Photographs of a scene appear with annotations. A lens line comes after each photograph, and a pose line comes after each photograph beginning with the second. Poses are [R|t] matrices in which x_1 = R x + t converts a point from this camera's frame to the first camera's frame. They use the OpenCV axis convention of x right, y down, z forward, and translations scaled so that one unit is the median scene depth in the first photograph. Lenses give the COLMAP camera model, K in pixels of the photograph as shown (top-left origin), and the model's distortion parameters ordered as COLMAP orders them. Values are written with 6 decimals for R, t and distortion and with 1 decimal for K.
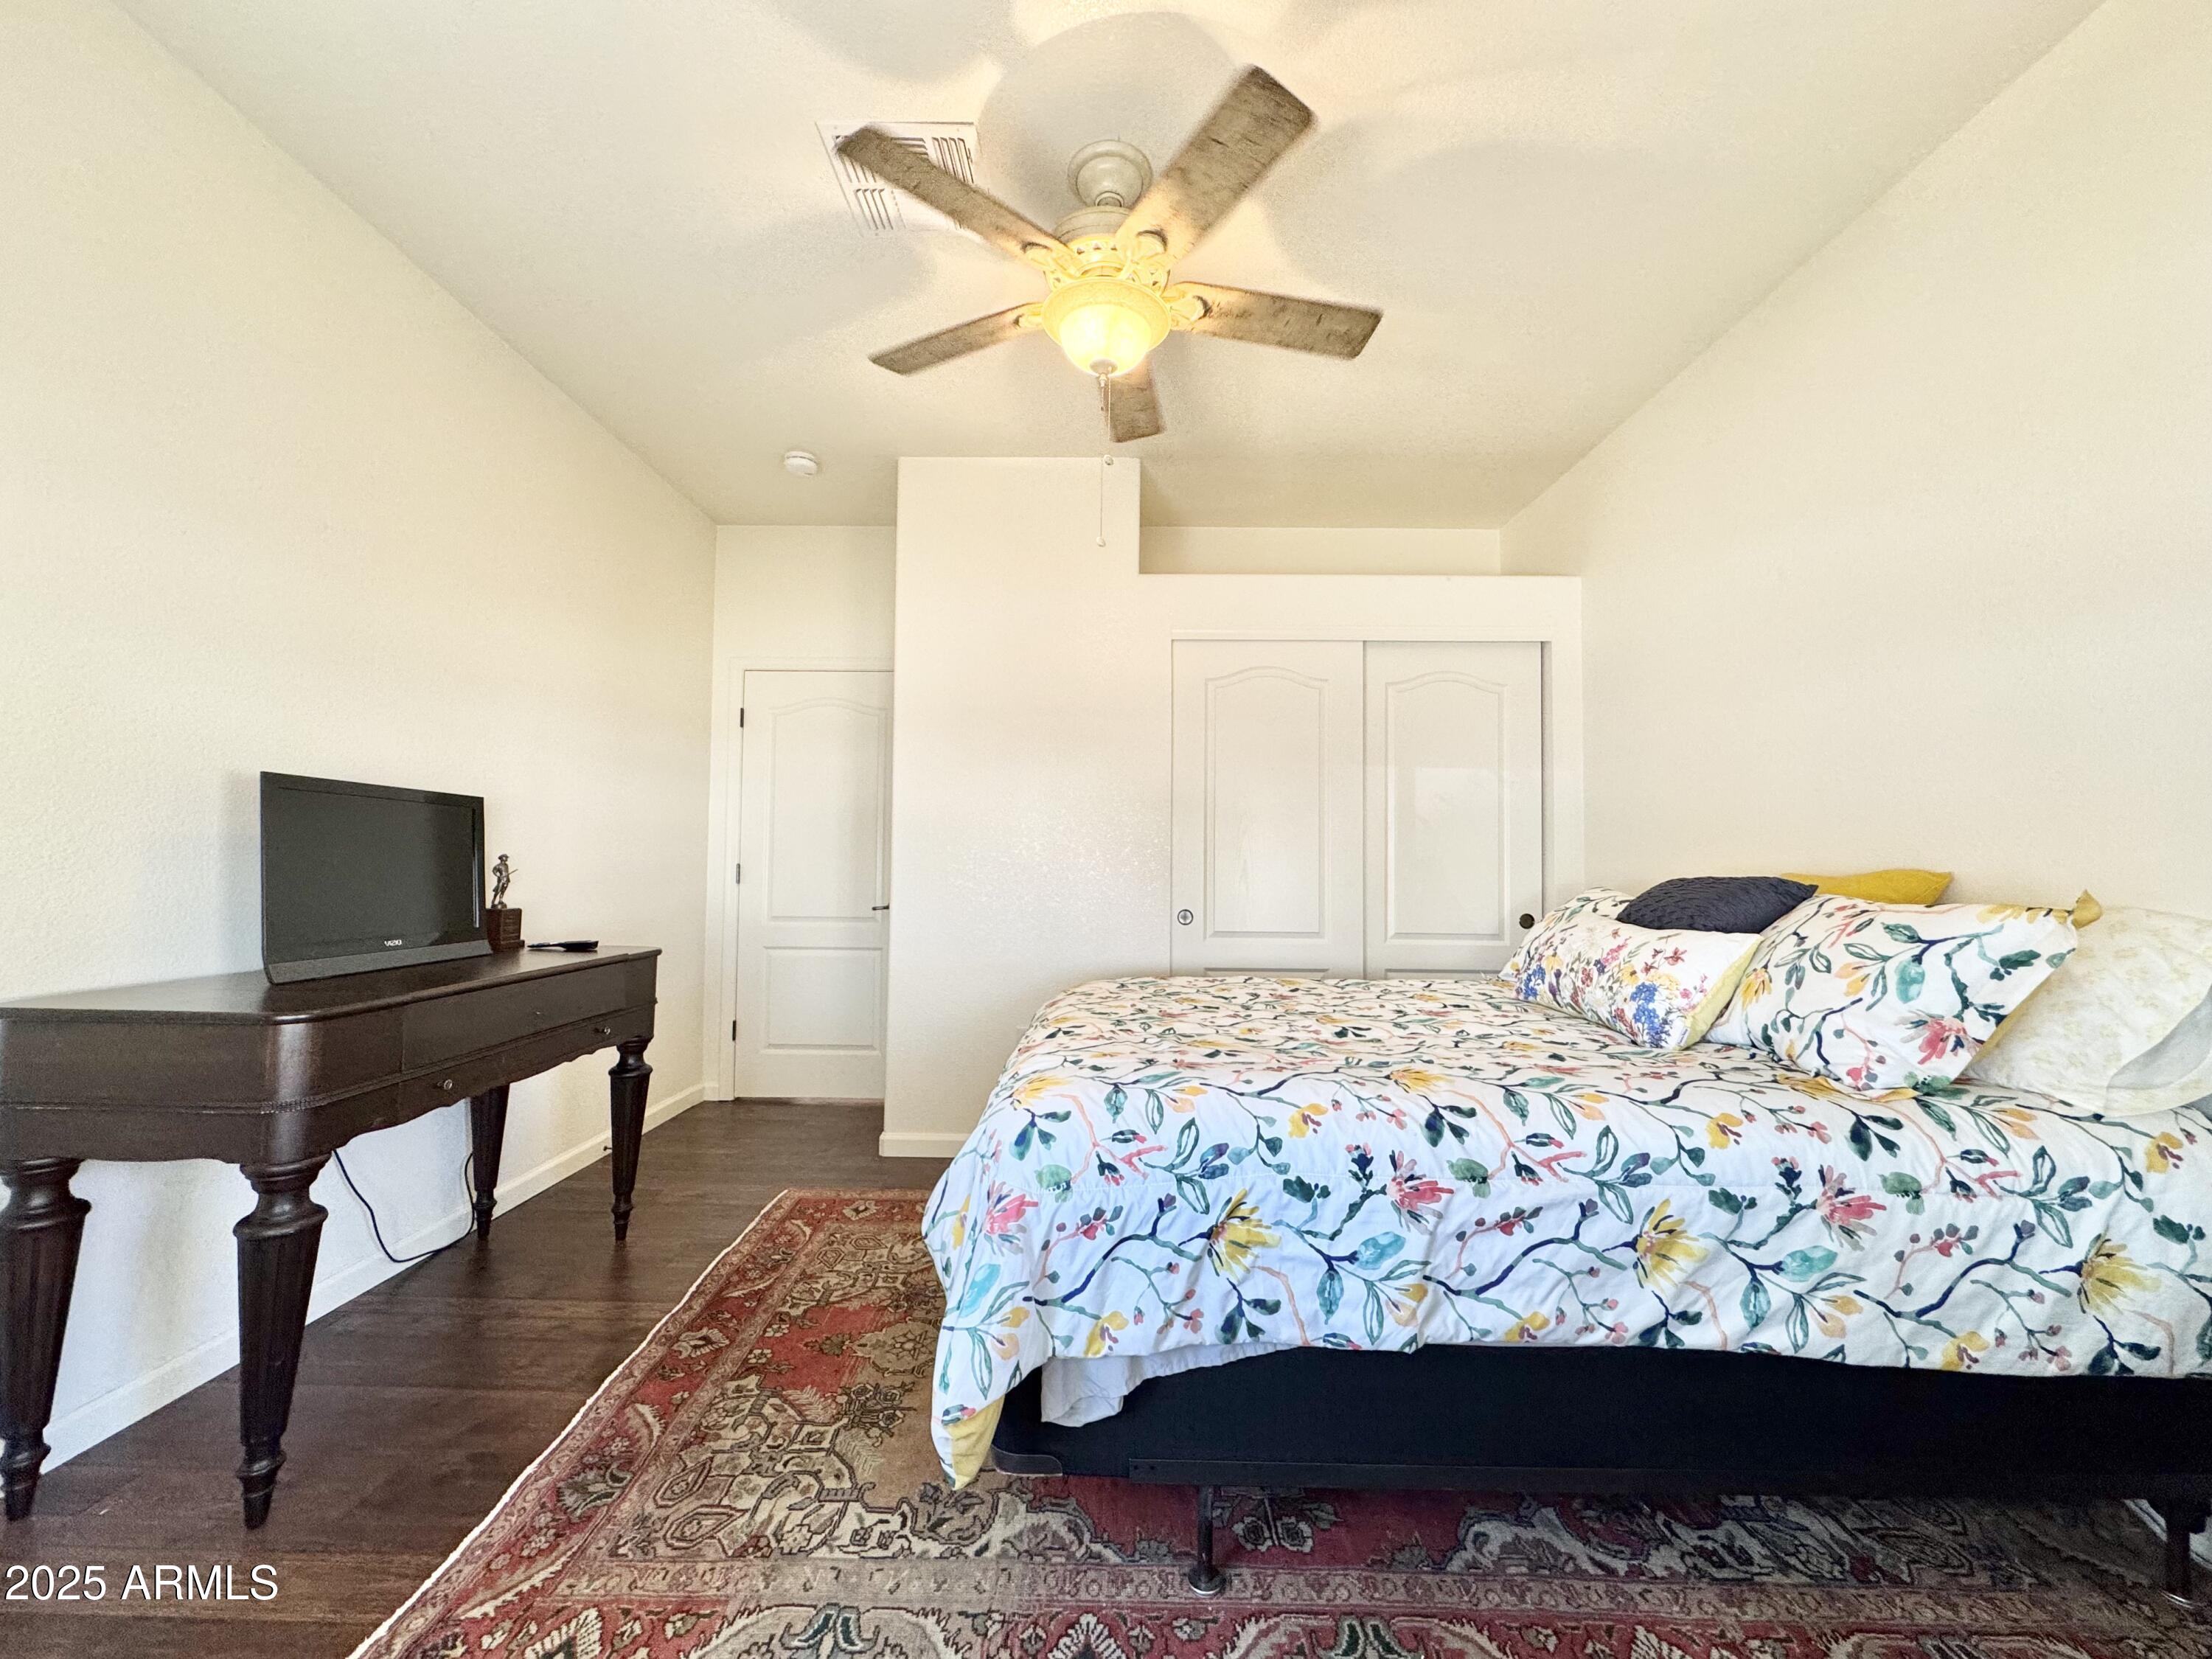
lens RADIAL K [[876.9, 0, 1106.0], [0, 876.9, 829.5], [0, 0, 1]] dist [0.001165, -0.000115]
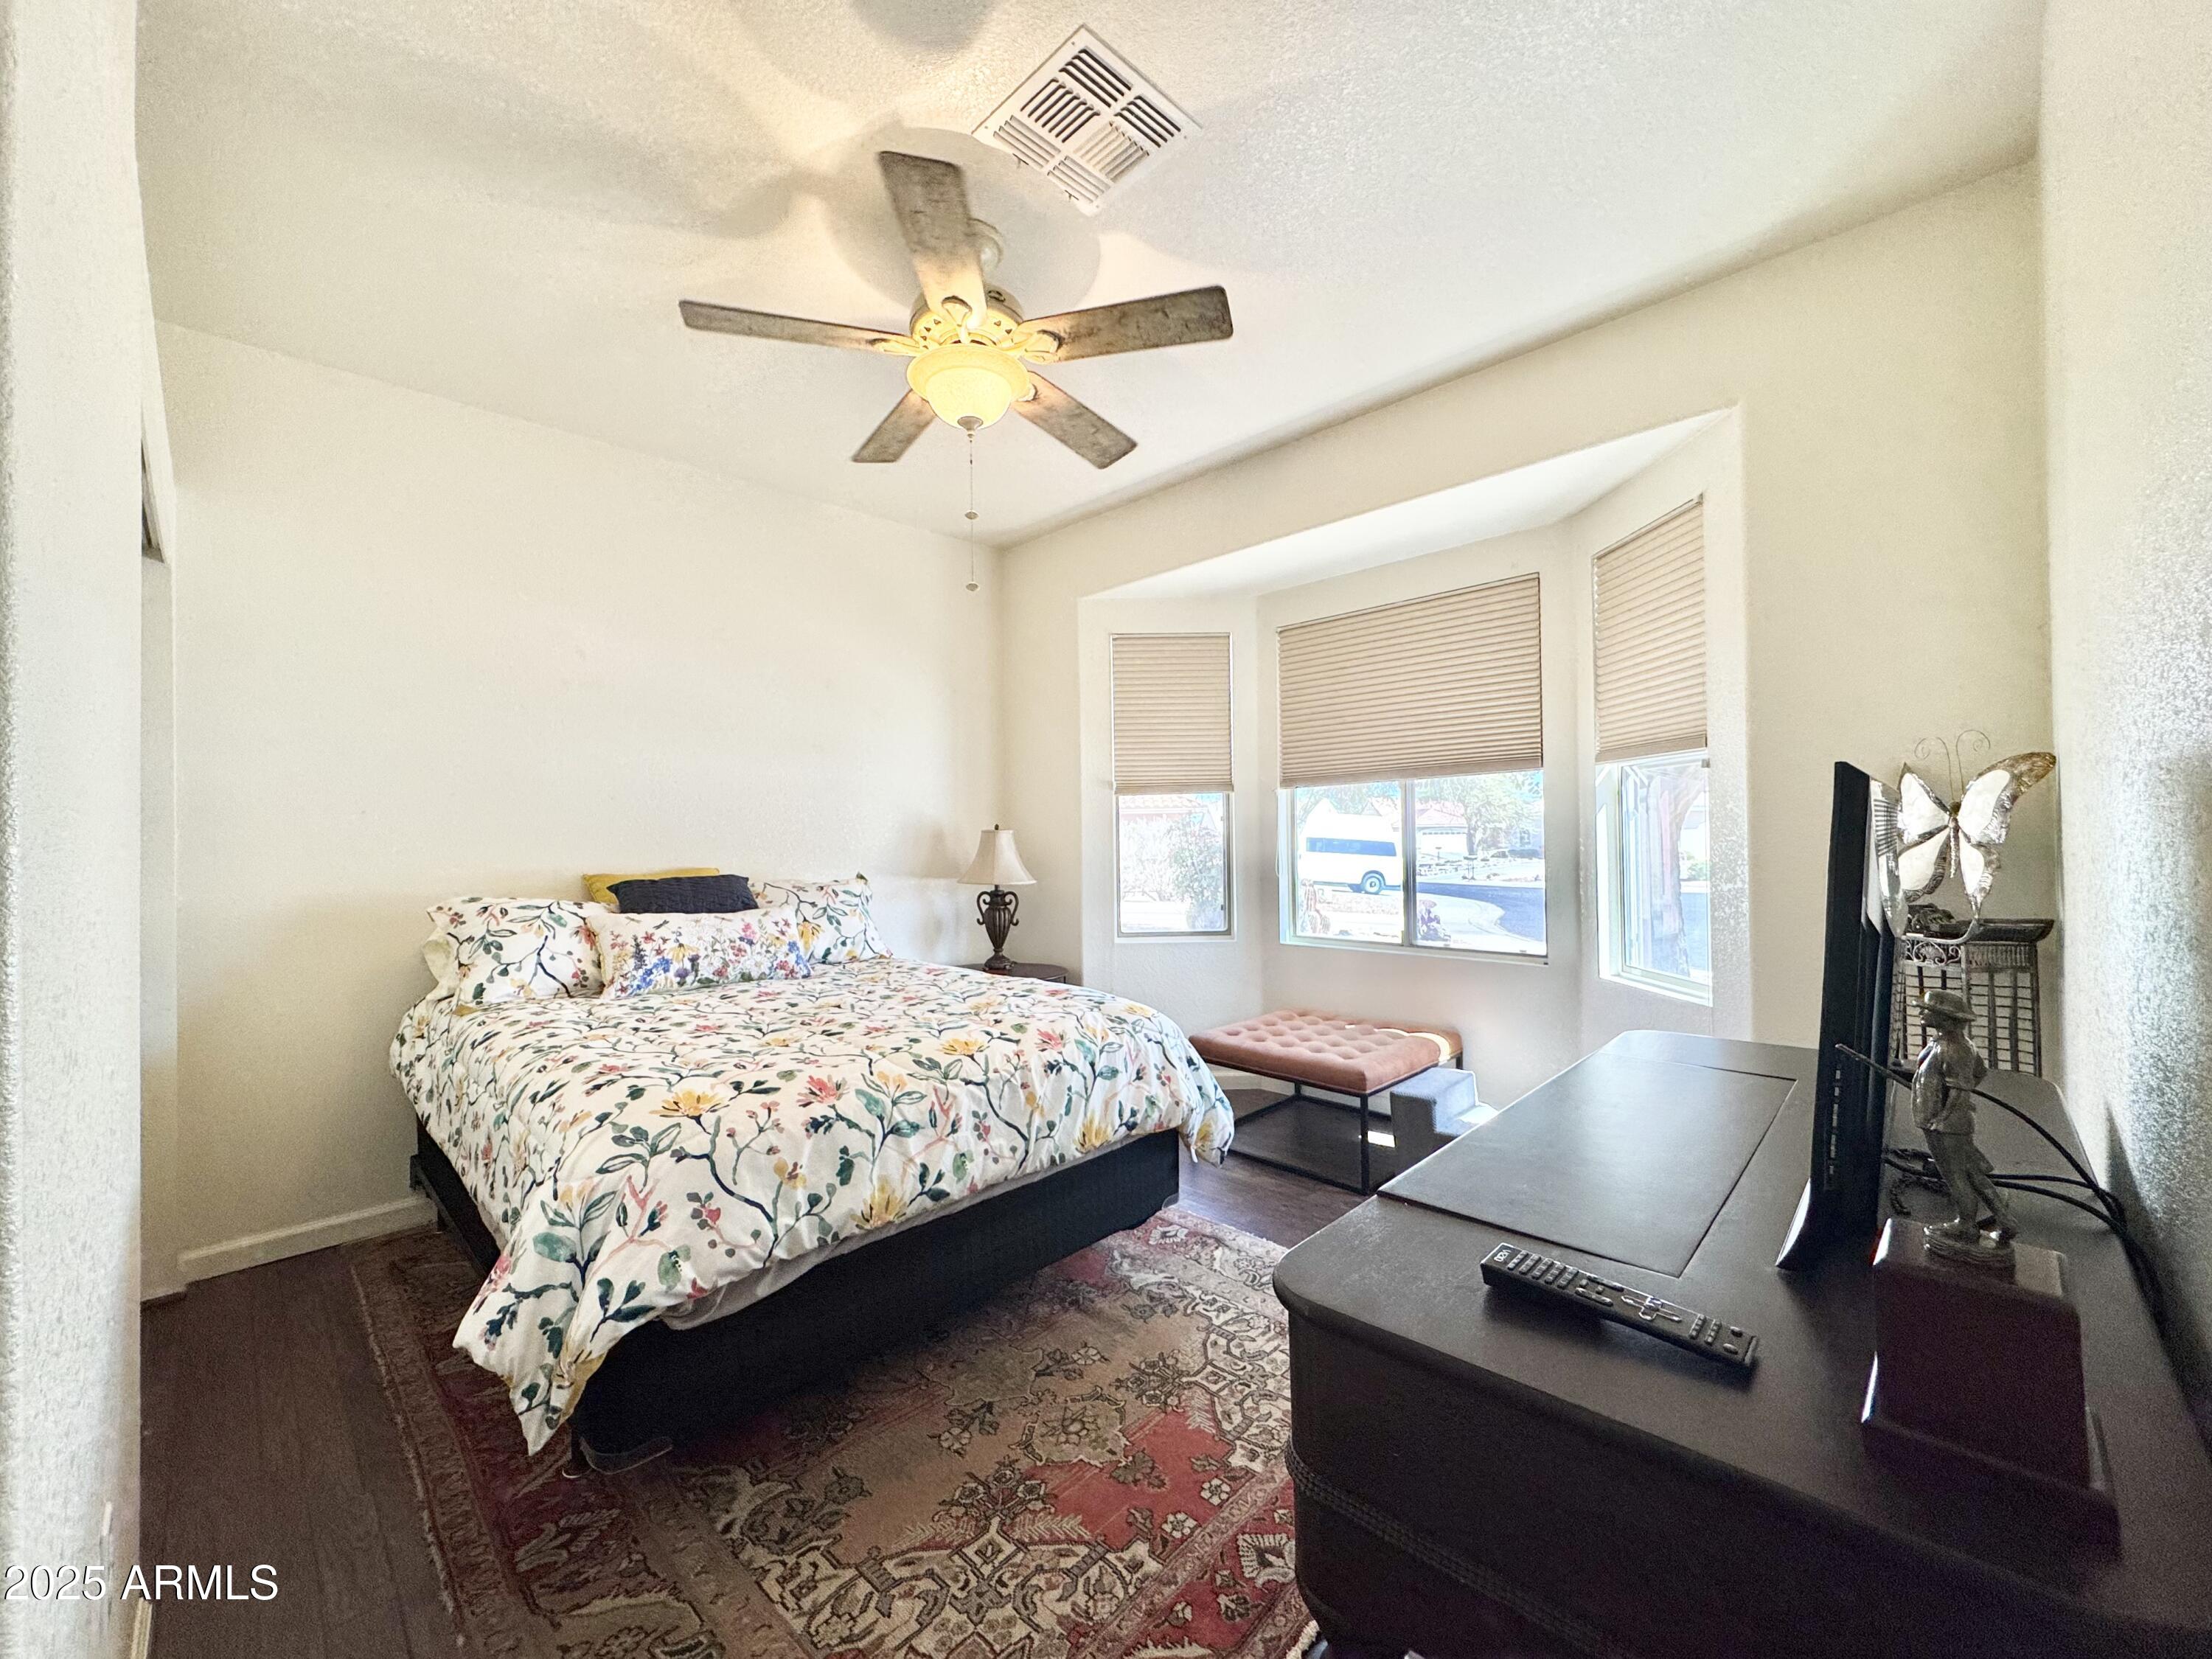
lens RADIAL K [[876.9, 0, 1106.0], [0, 876.9, 829.5], [0, 0, 1]] dist [0.001165, -0.000115]
pose [[-0.712225, 0.002039, 0.701948, -1.033724], [-0.024401, 0.999320, -0.027661, 0.005809], [-0.701527, -0.036829, -0.711691, 1.929036]]
